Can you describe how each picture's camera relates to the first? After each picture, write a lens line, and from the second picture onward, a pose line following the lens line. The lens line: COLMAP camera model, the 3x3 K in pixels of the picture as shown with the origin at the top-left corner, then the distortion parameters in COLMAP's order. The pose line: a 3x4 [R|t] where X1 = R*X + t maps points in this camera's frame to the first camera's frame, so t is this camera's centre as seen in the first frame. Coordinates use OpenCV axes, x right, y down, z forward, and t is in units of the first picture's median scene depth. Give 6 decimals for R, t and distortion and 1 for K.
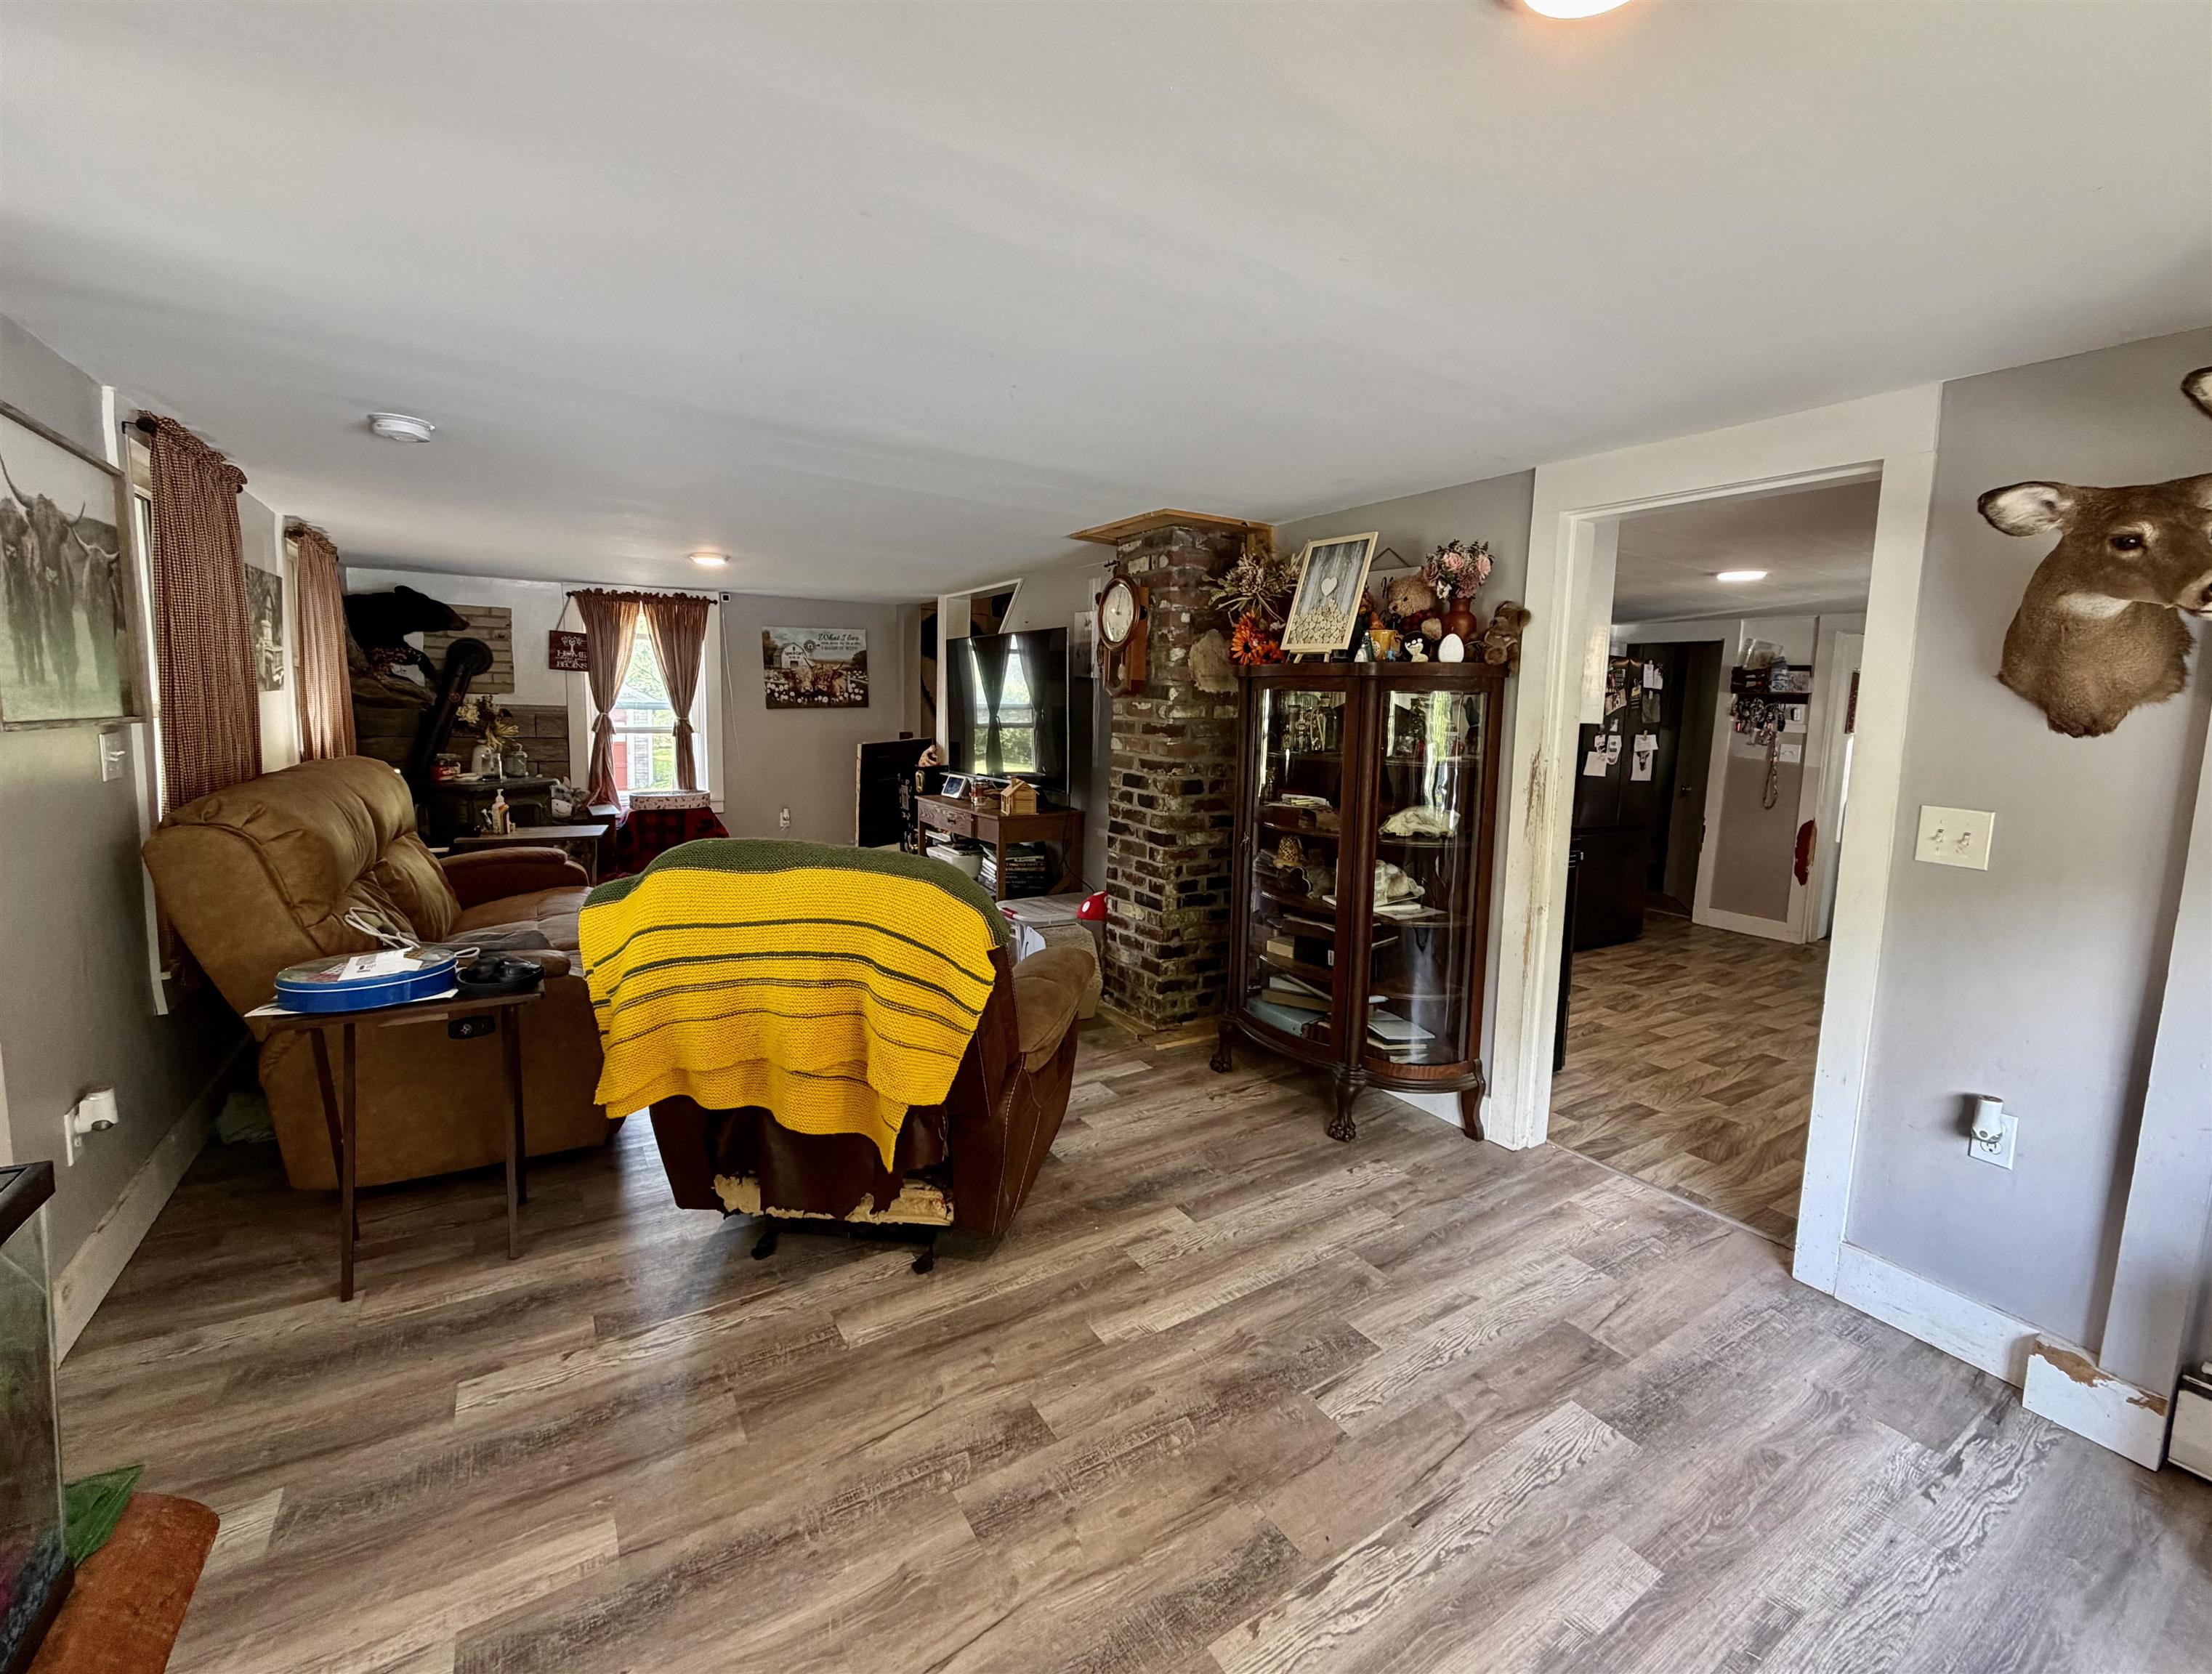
lens RADIAL K [[897.2, 0, 1100.0], [0, 897.2, 837.4], [0, 0, 1]] dist [-0.000218, 0.000026]
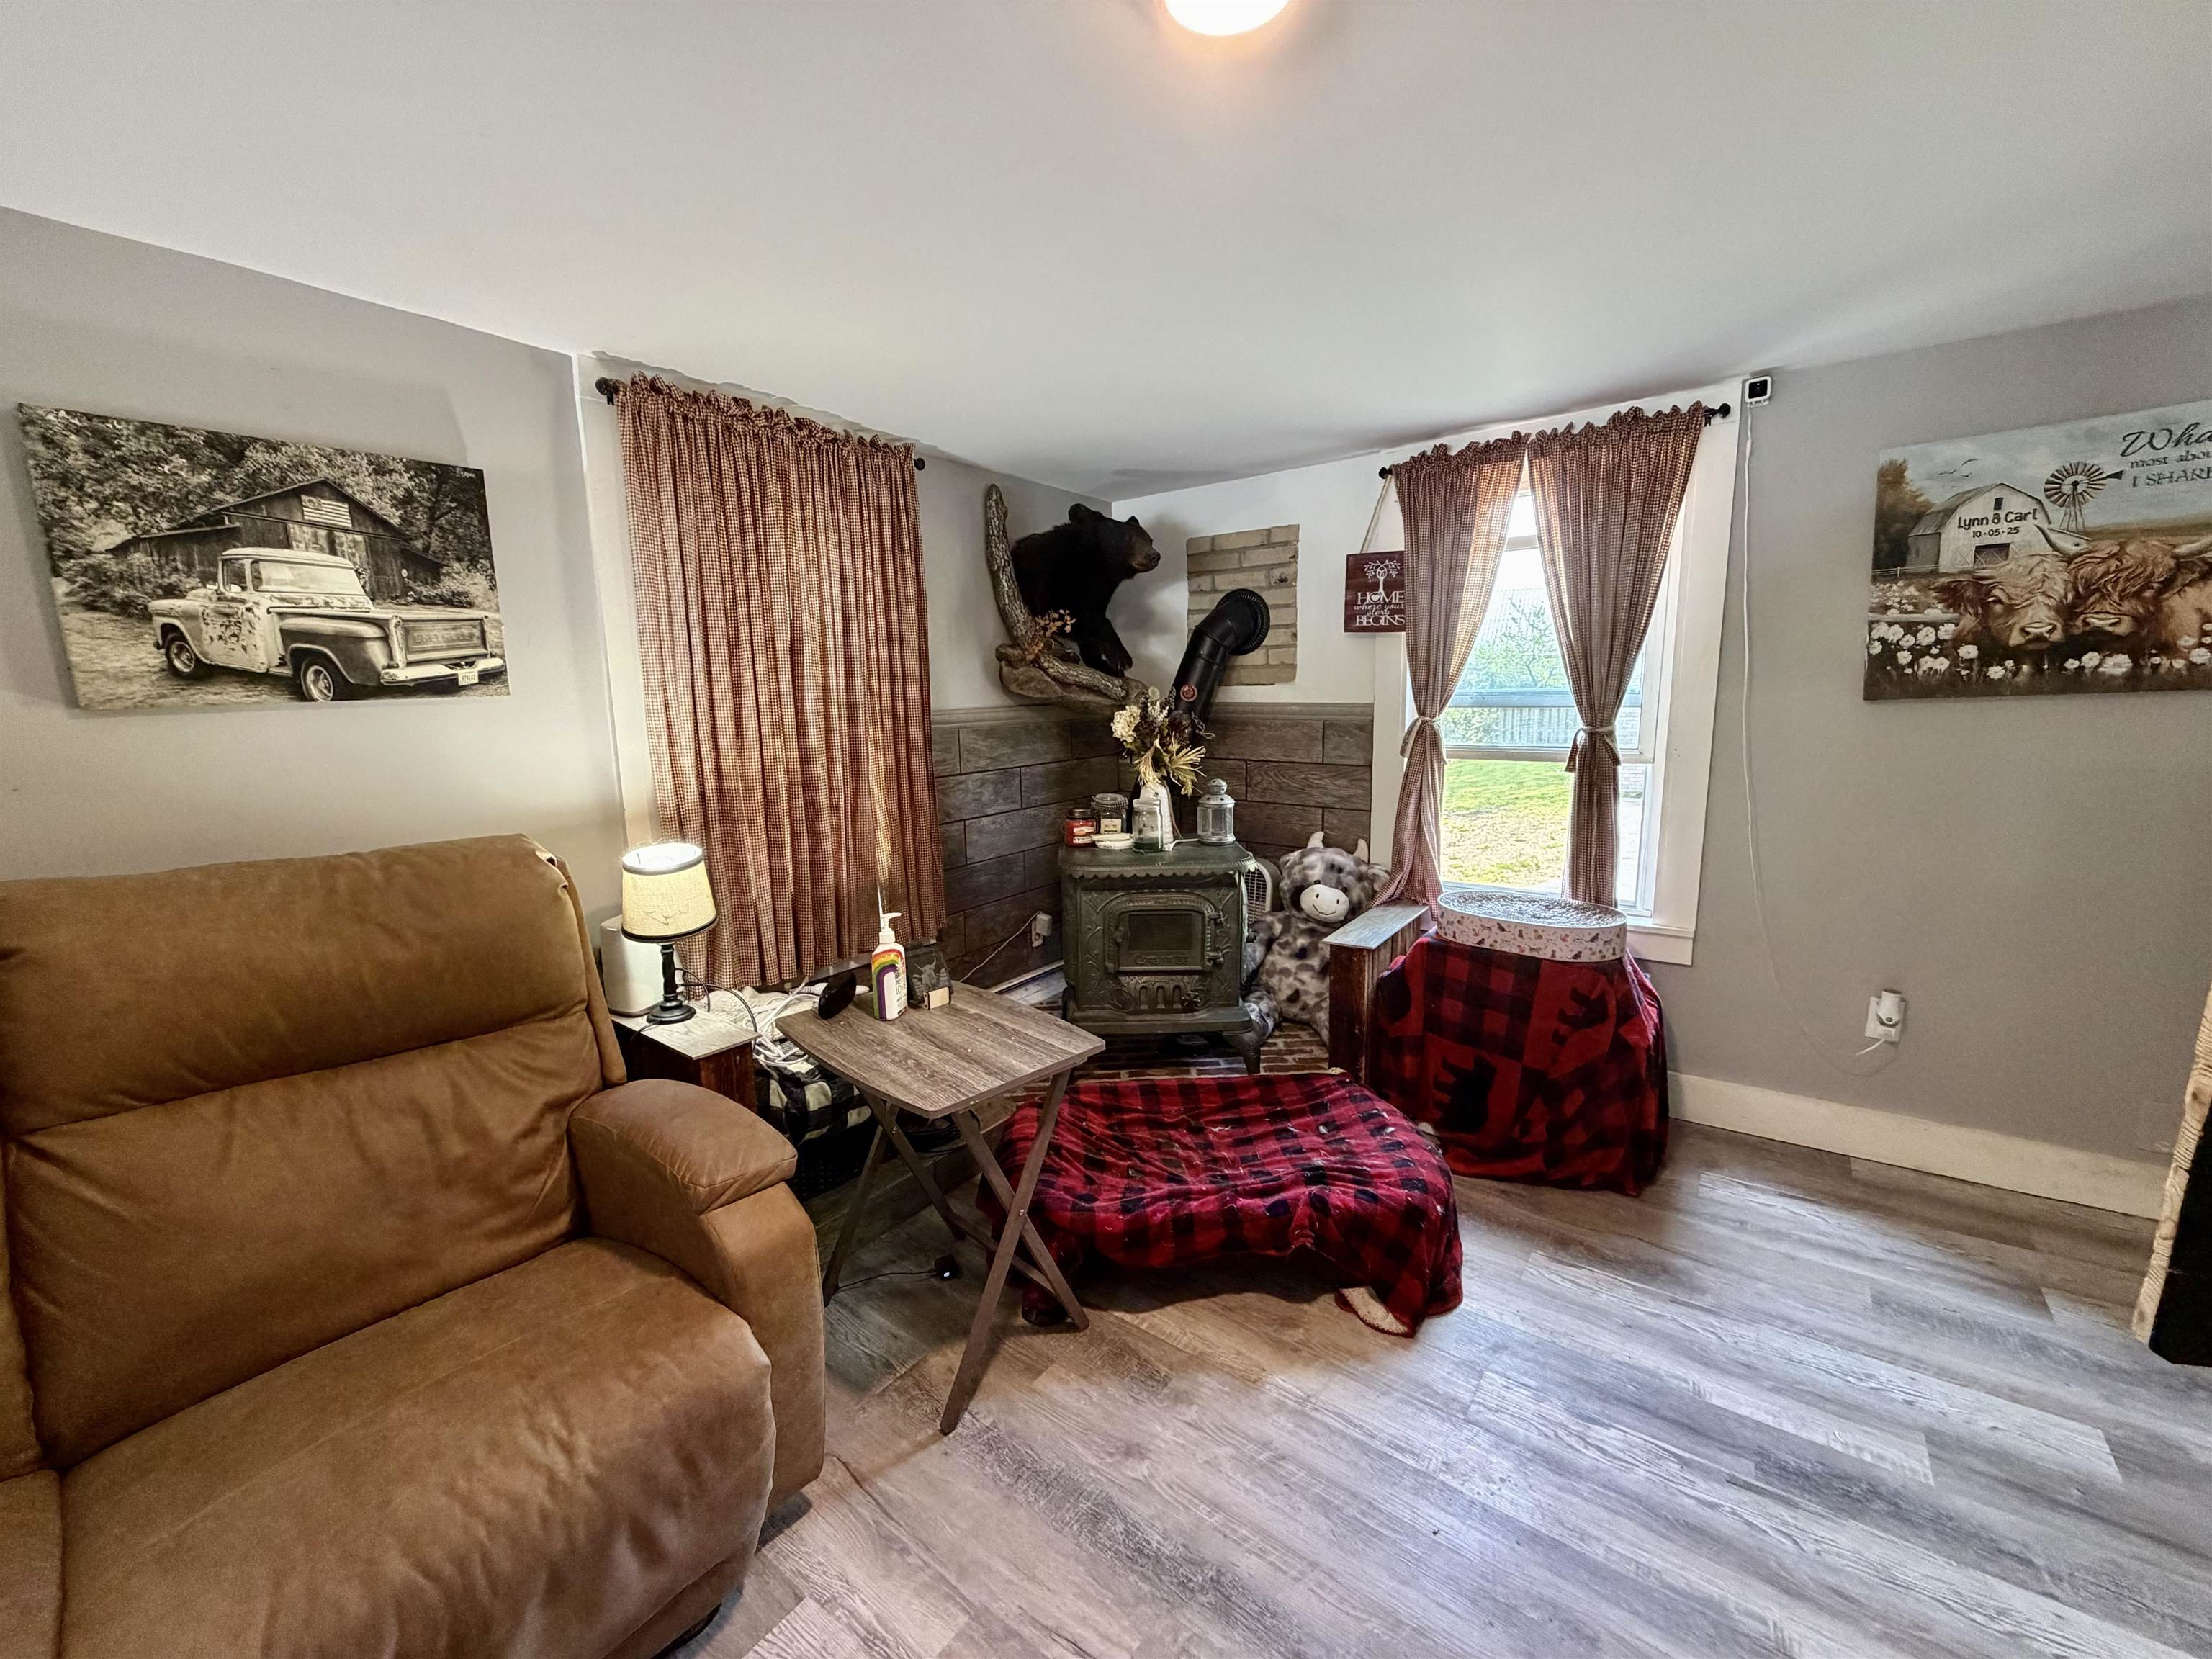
lens RADIAL K [[891.2, 0, 1105.3], [0, 891.2, 831.4], [0, 0, 1]] dist [-0.012404, -0.000336]
pose [[0.344676, 0.122769, -0.930659, -0.178288], [-0.105357, 0.990206, 0.091605, -0.110044], [0.932791, 0.066477, 0.354235, 0.718178]]
